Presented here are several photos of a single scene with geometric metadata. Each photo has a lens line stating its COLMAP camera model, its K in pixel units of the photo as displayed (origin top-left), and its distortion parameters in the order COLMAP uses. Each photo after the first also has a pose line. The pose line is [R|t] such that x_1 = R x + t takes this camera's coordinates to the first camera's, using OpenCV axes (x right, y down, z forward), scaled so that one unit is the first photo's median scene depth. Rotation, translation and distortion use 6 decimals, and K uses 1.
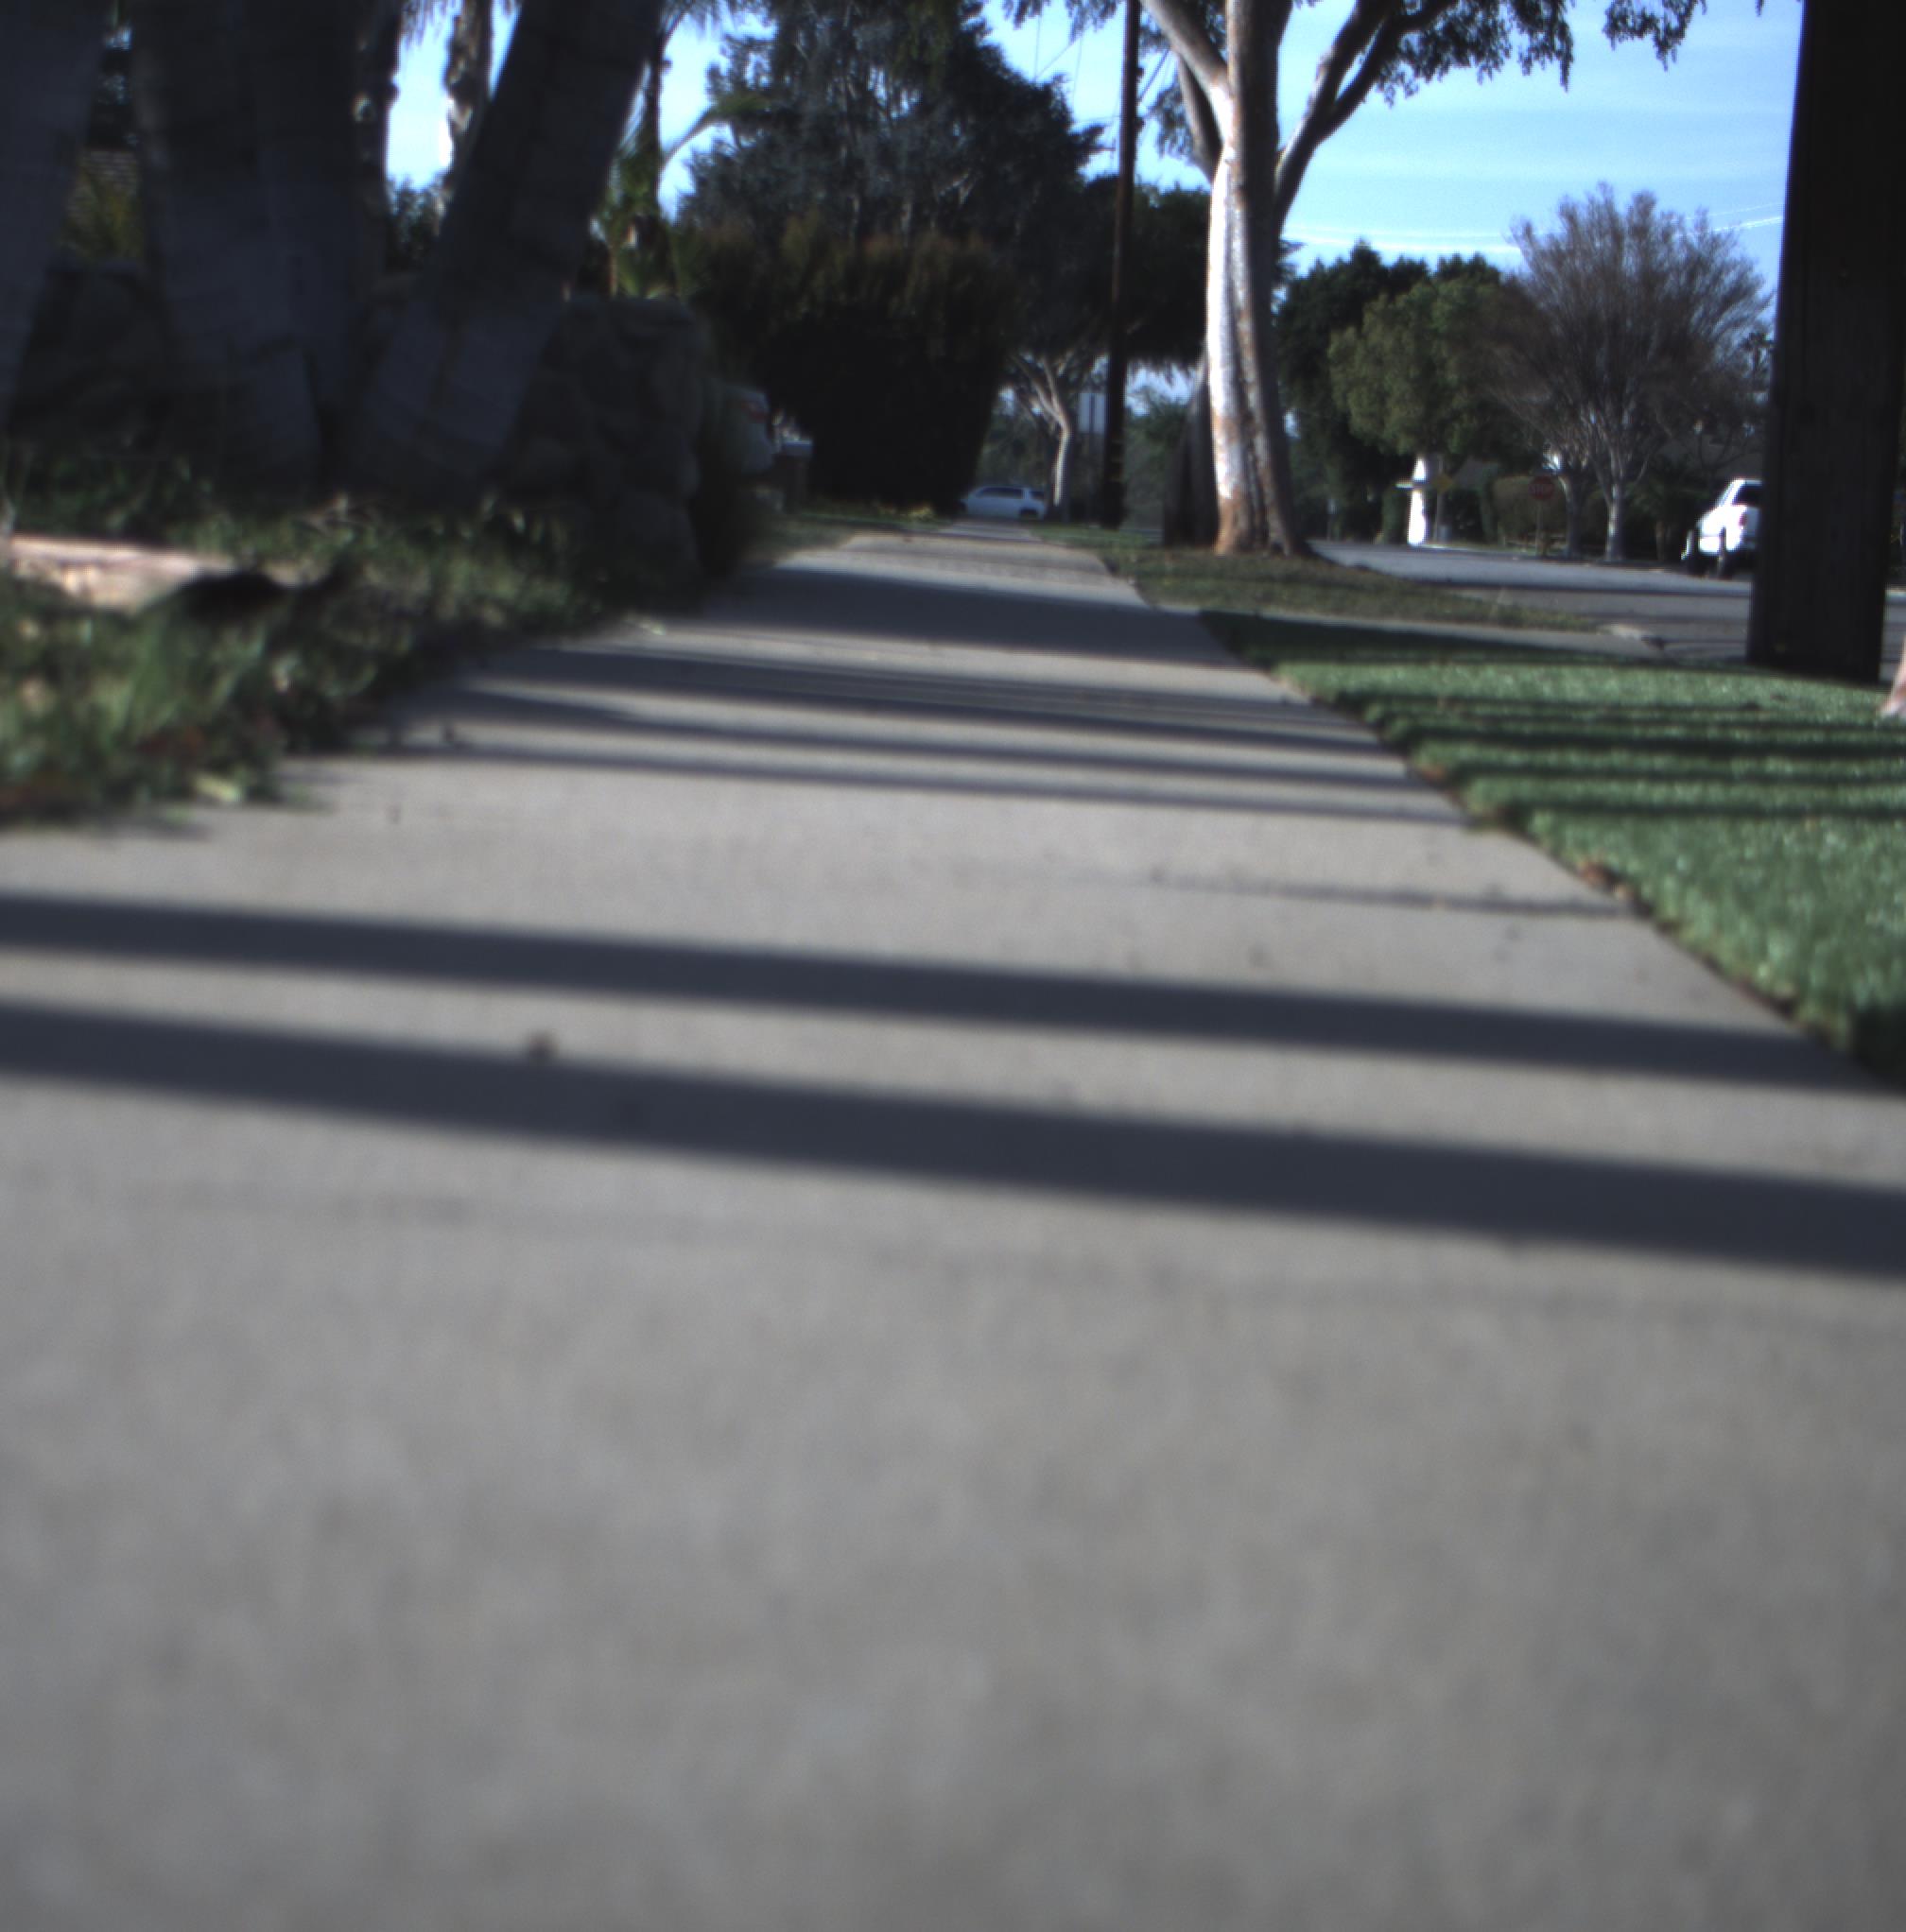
lens RADIAL K [[4380.8, 0, 712.6], [0, 4380.8, 959.8], [0, 0, 1]] dist [-0.174563, 0.889848]
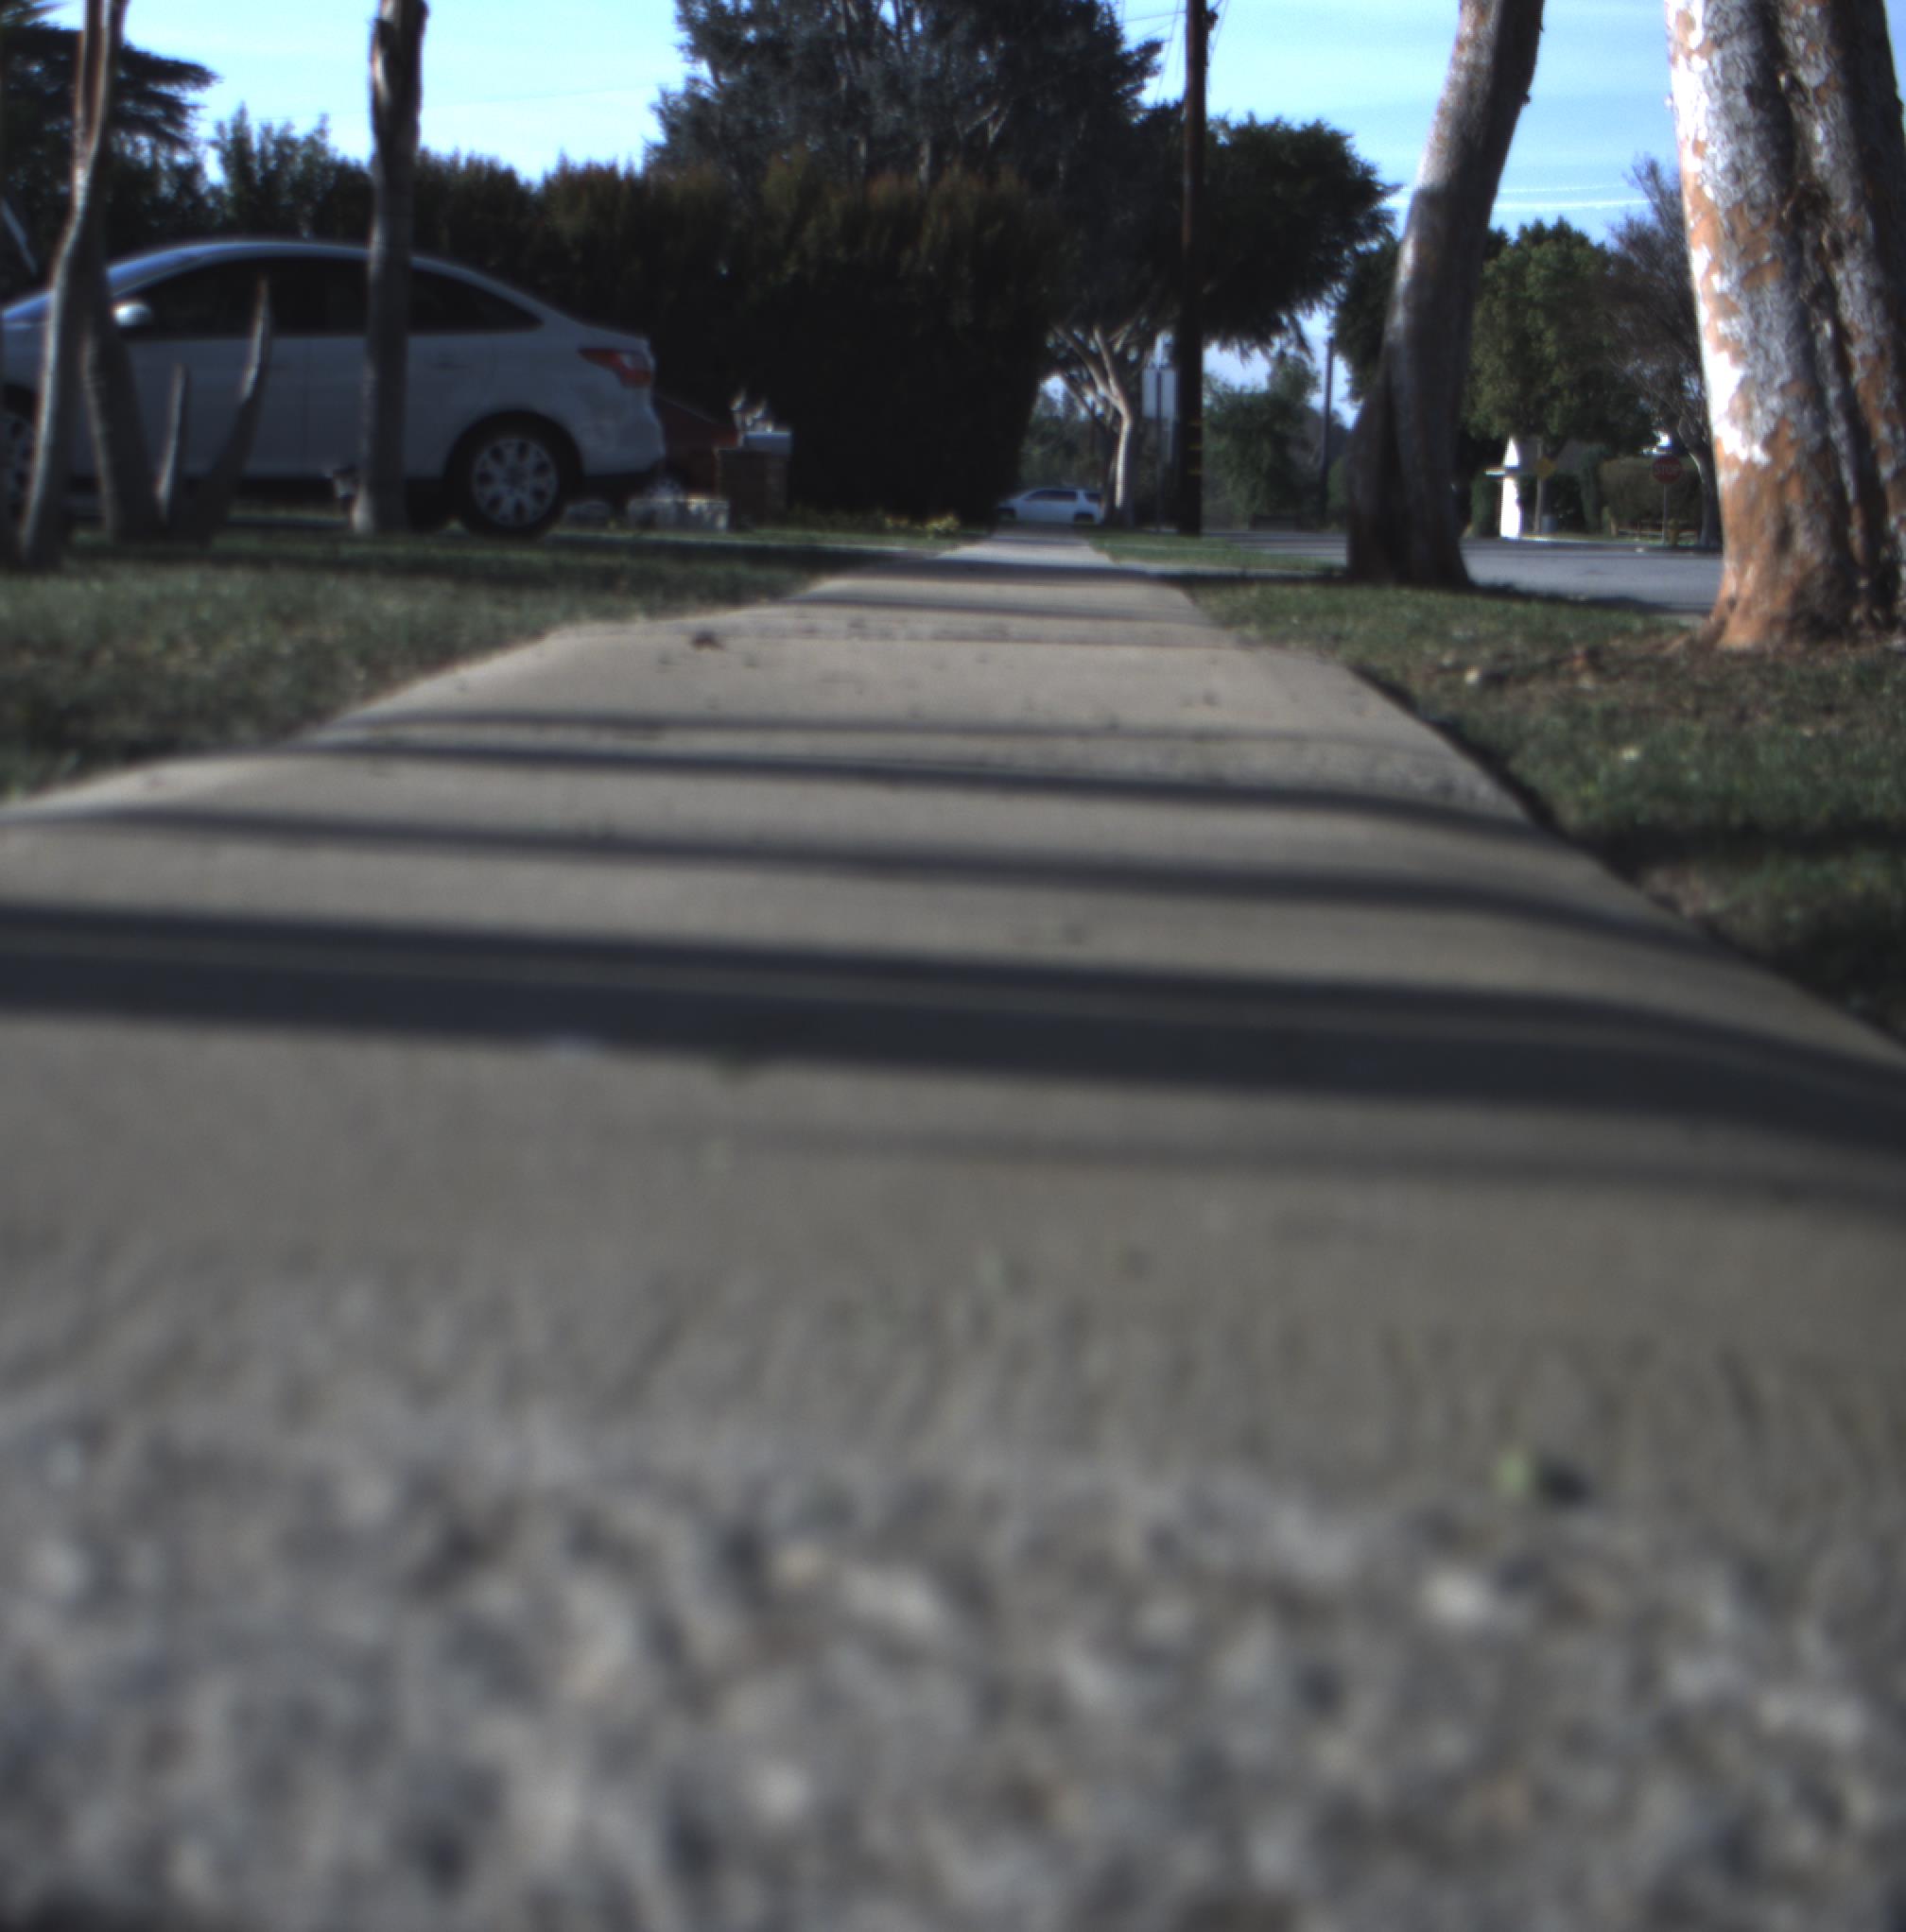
lens RADIAL K [[4380.8, 0, 712.6], [0, 4380.8, 959.8], [0, 0, 1]] dist [-0.174563, 0.889848]
pose [[0.999328, -0.033171, -0.015596, 0.010476], [0.033116, 0.999445, -0.003721, -0.015817], [0.015711, 0.003202, 0.999871, 0.151821]]
